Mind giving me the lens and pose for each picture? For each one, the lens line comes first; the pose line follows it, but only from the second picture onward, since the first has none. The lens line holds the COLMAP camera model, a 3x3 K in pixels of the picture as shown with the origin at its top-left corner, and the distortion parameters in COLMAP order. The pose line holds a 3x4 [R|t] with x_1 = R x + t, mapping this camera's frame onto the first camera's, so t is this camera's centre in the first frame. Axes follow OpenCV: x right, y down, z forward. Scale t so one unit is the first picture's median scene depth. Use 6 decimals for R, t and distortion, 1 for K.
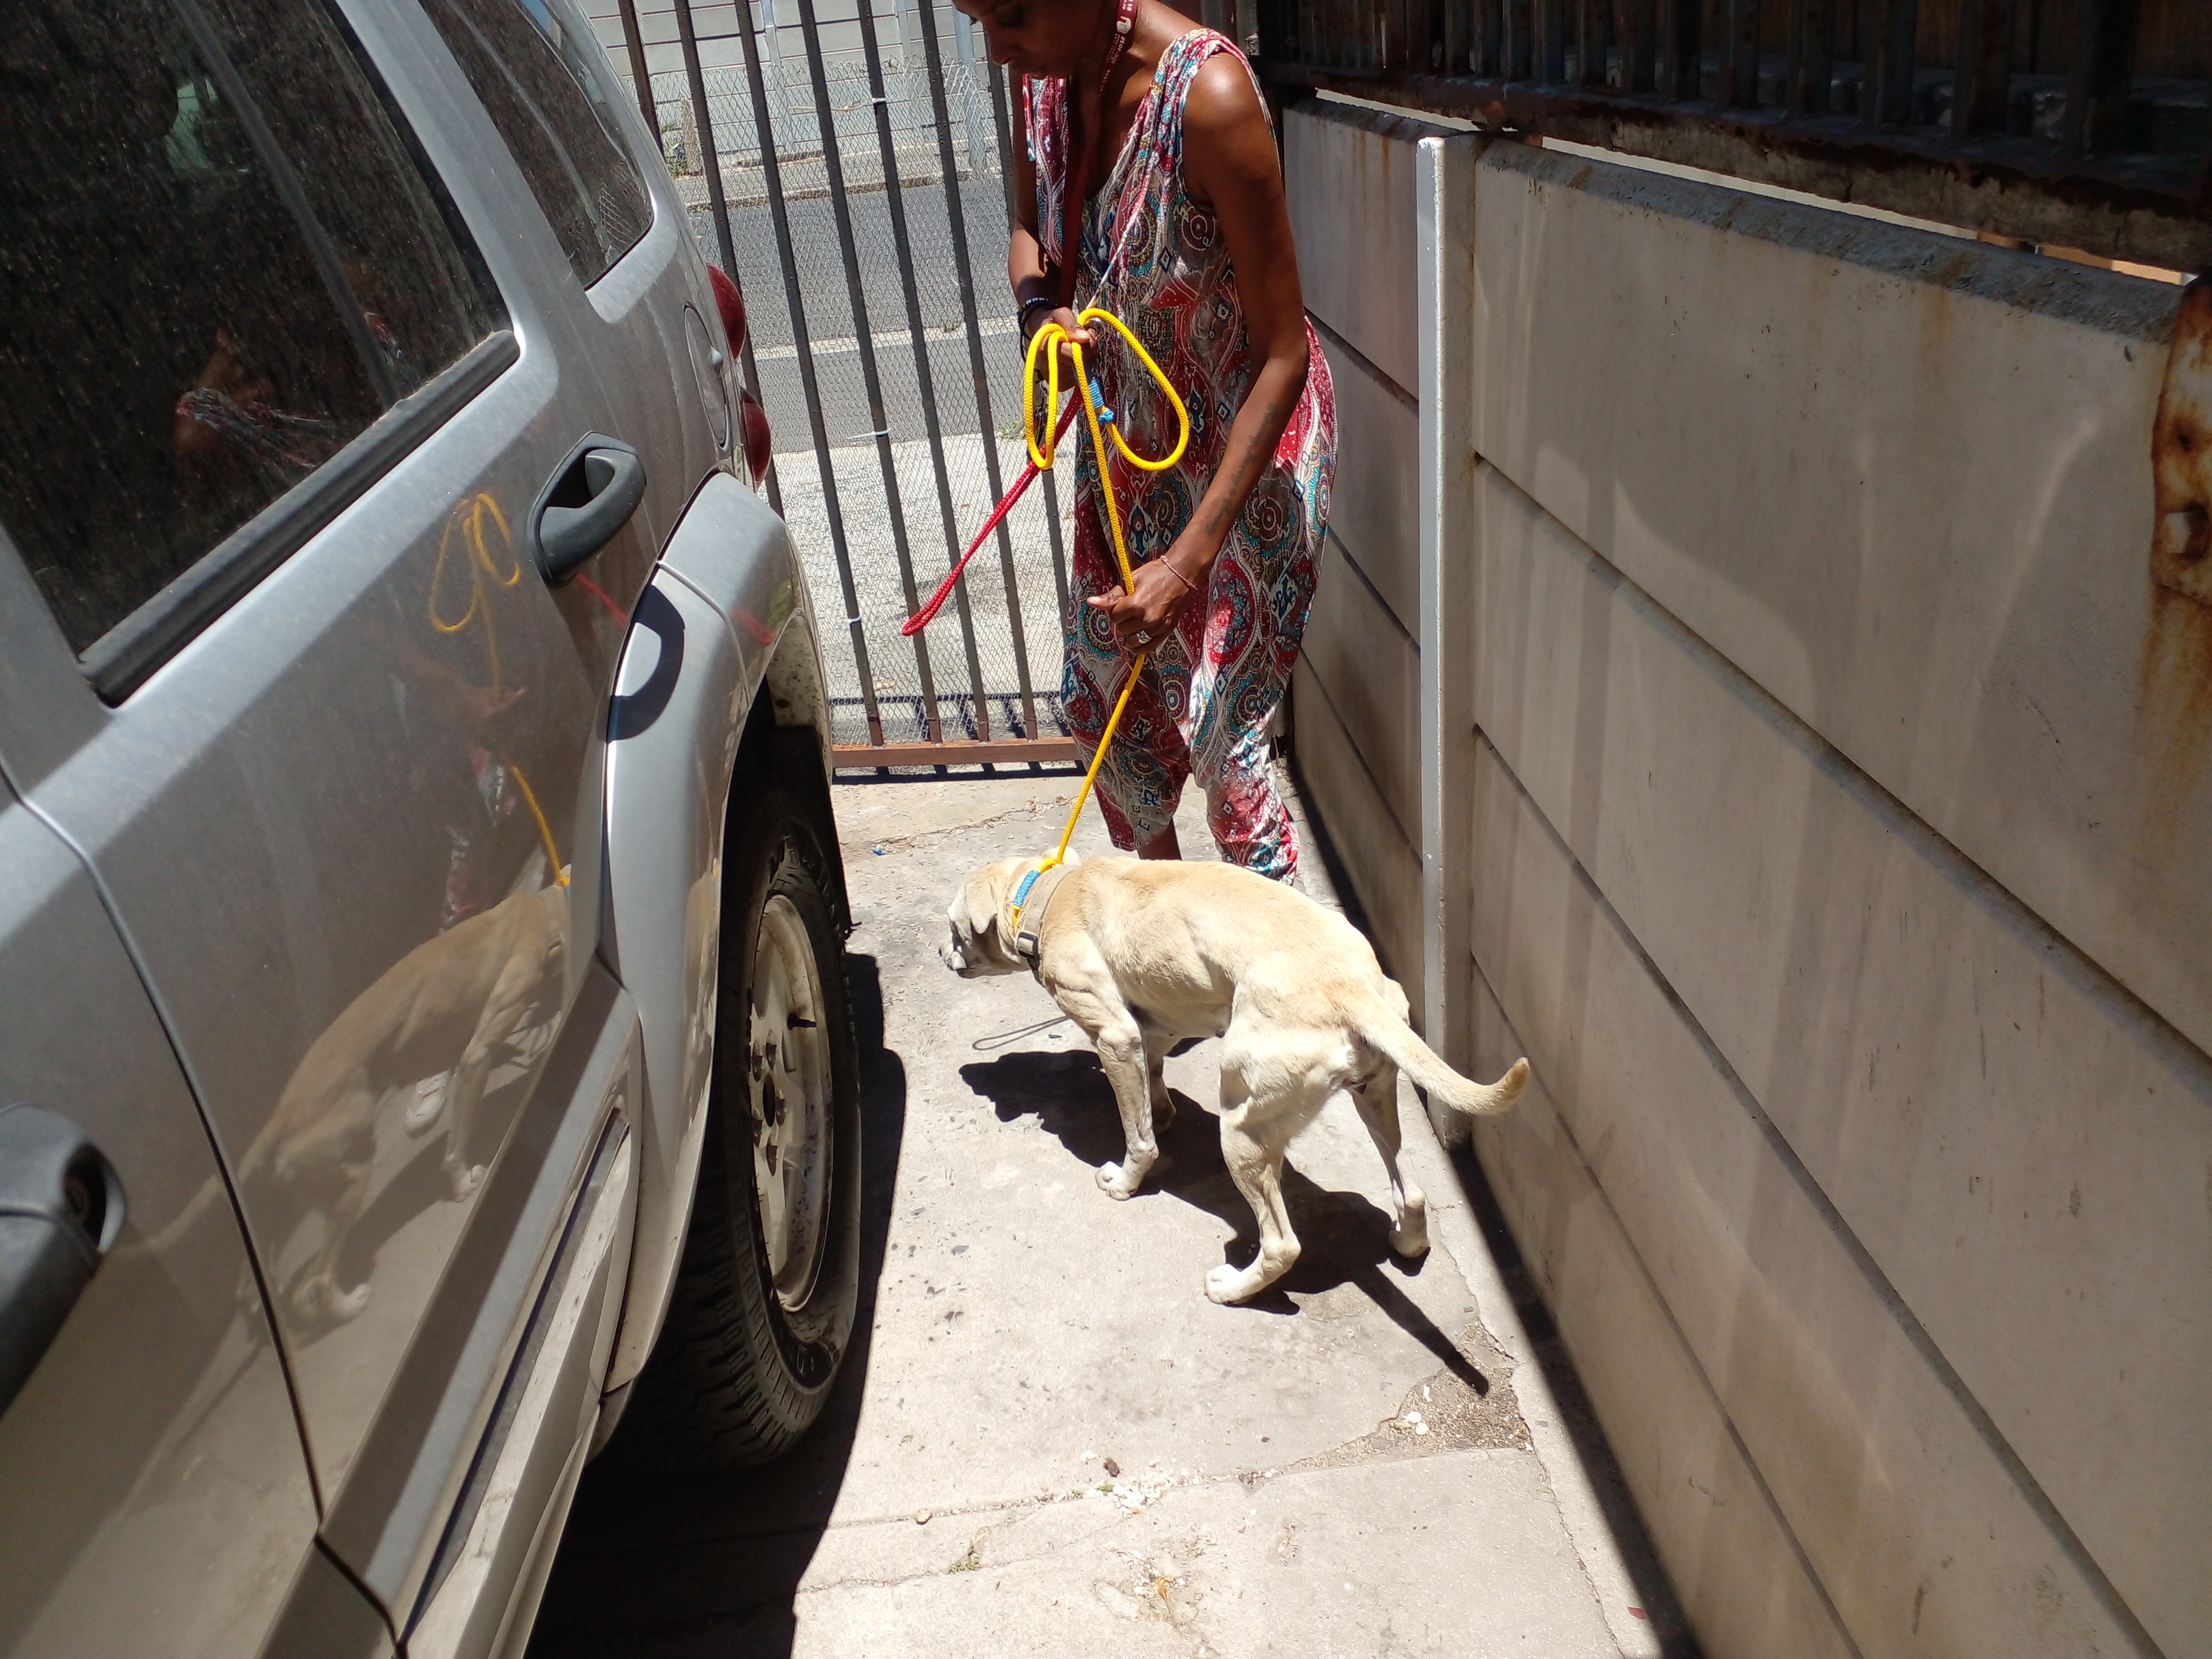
lens RADIAL K [[1724.3, 0, 1106.0], [0, 1724.3, 829.5], [0, 0, 1]] dist [0.035596, -0.097929]
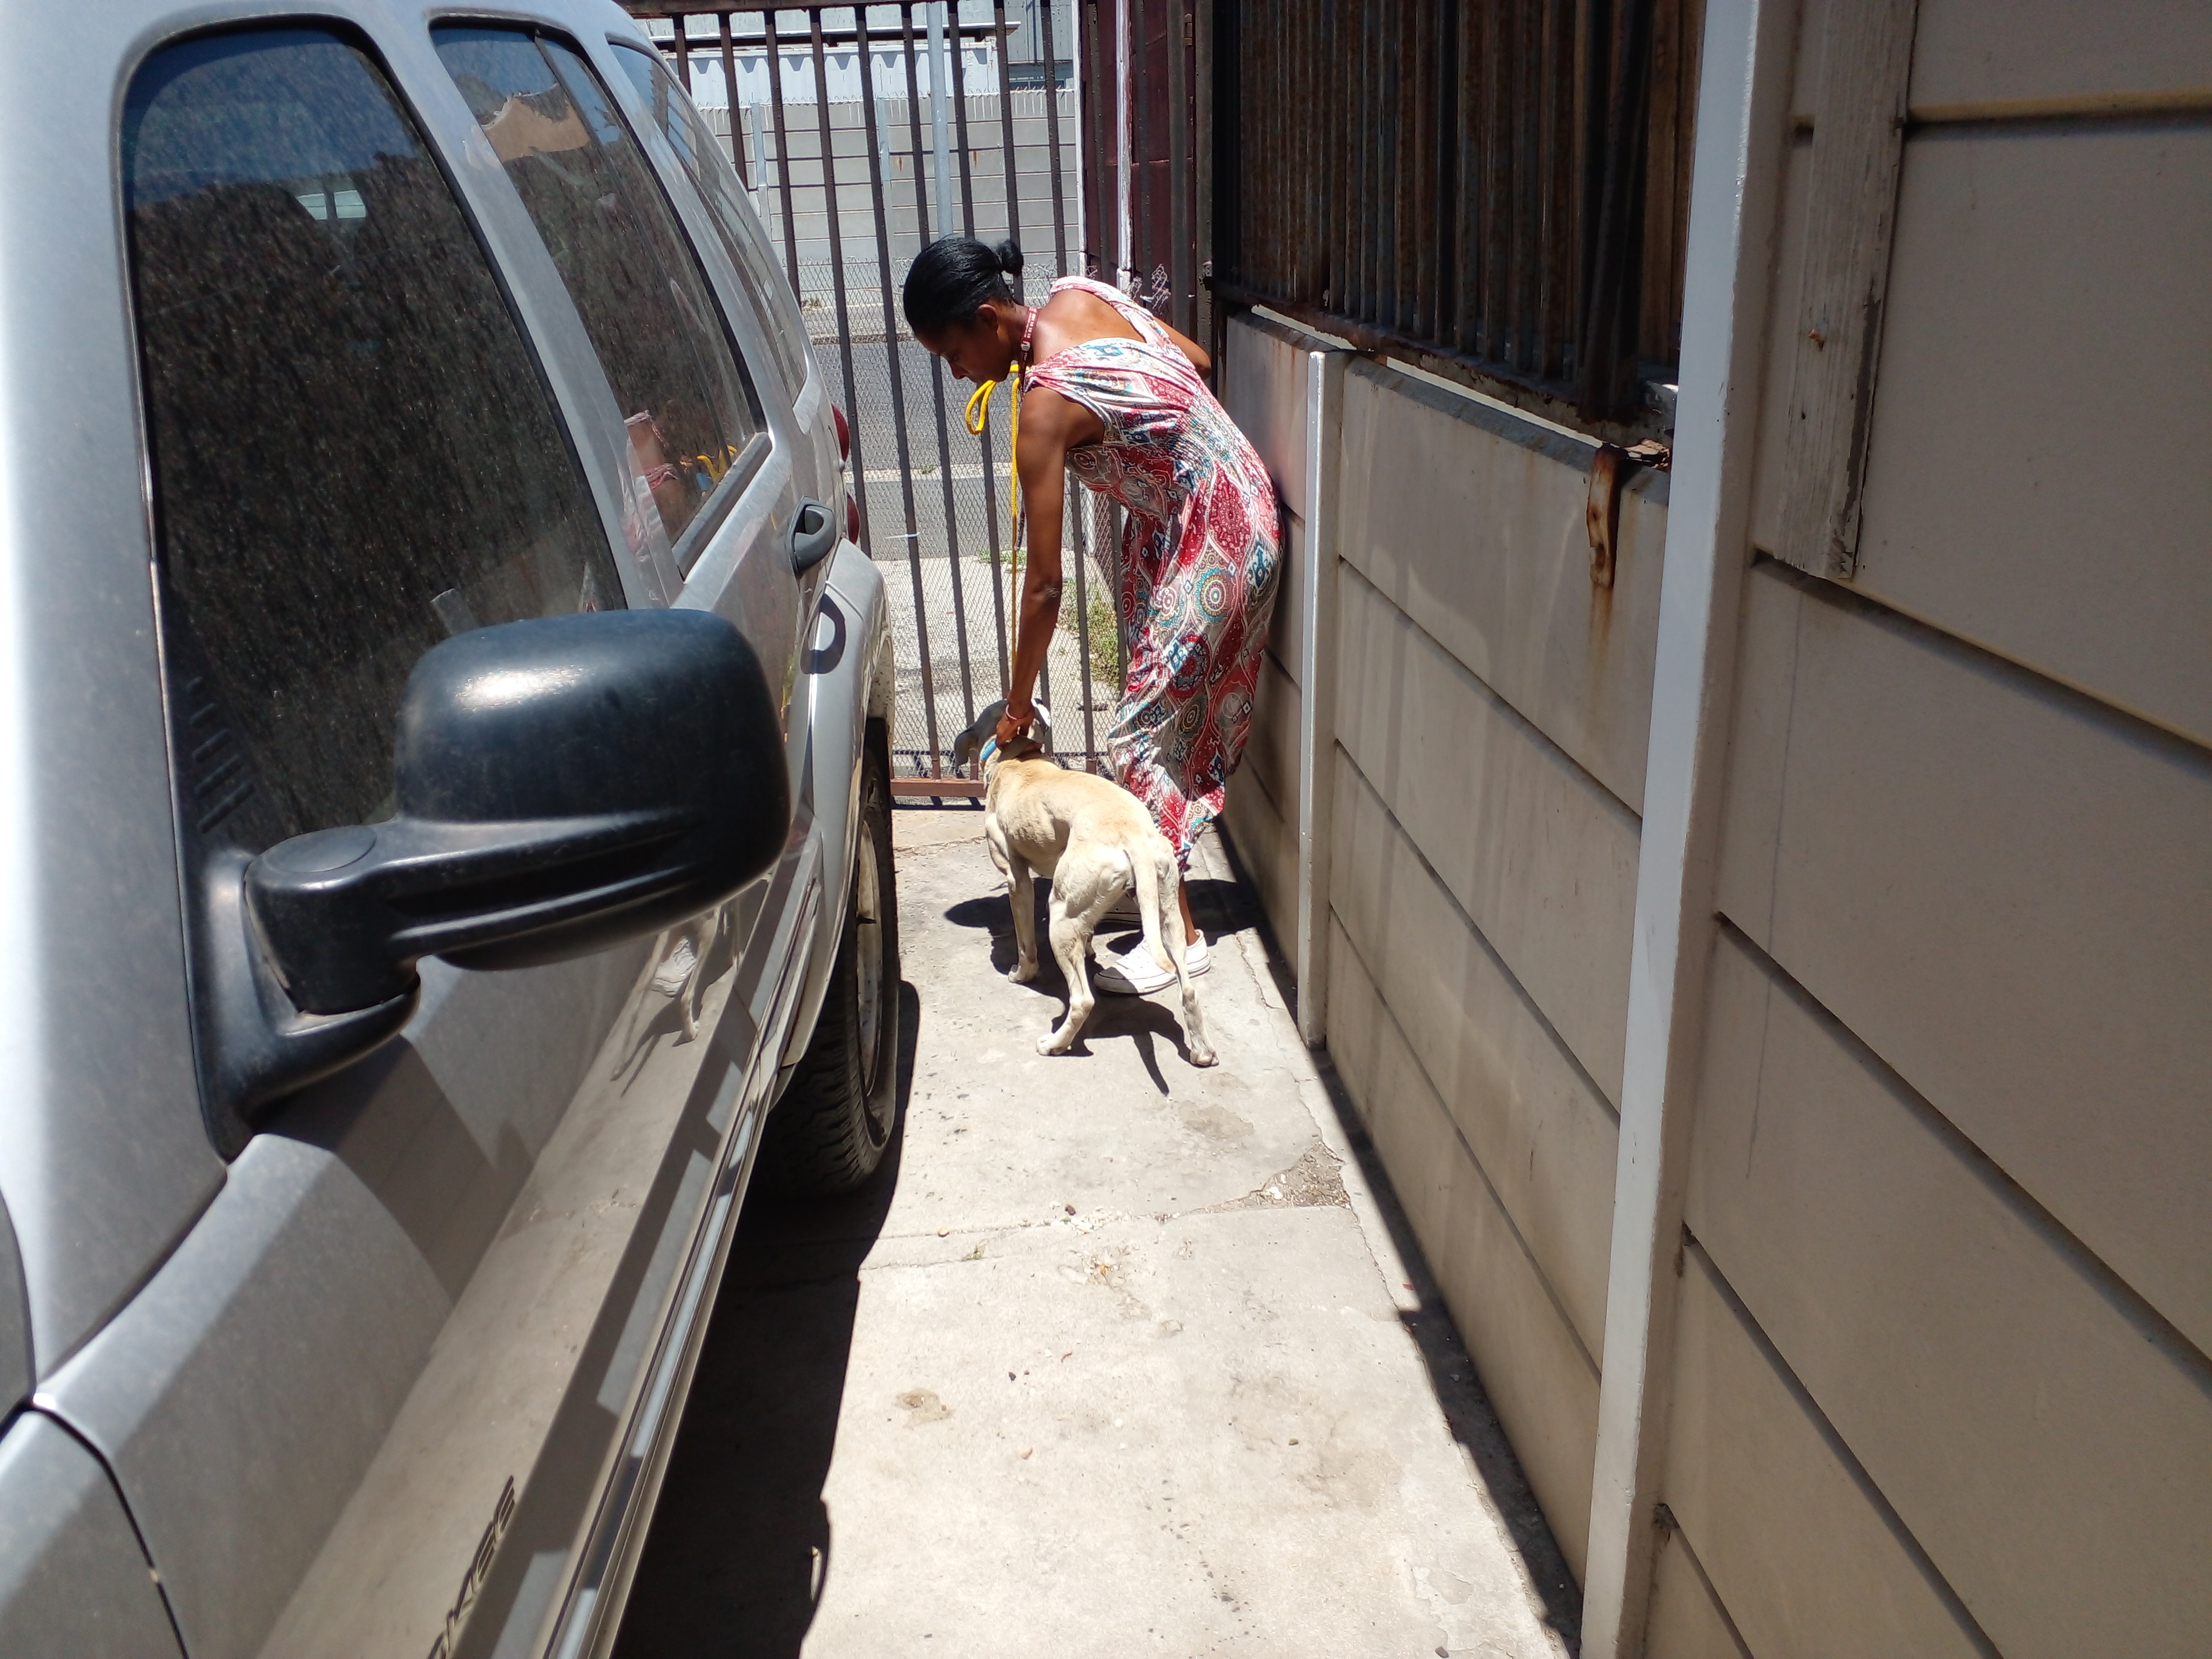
lens RADIAL K [[1610.5, 0, 1118.9], [0, 1610.5, 837.5], [0, 0, 1]] dist [0.067638, 0.000658]
pose [[0.997612, 0.051232, 0.046331, -0.037943], [-0.048054, 0.996575, -0.067296, 0.148439], [-0.049620, 0.064909, 0.996657, -0.434458]]
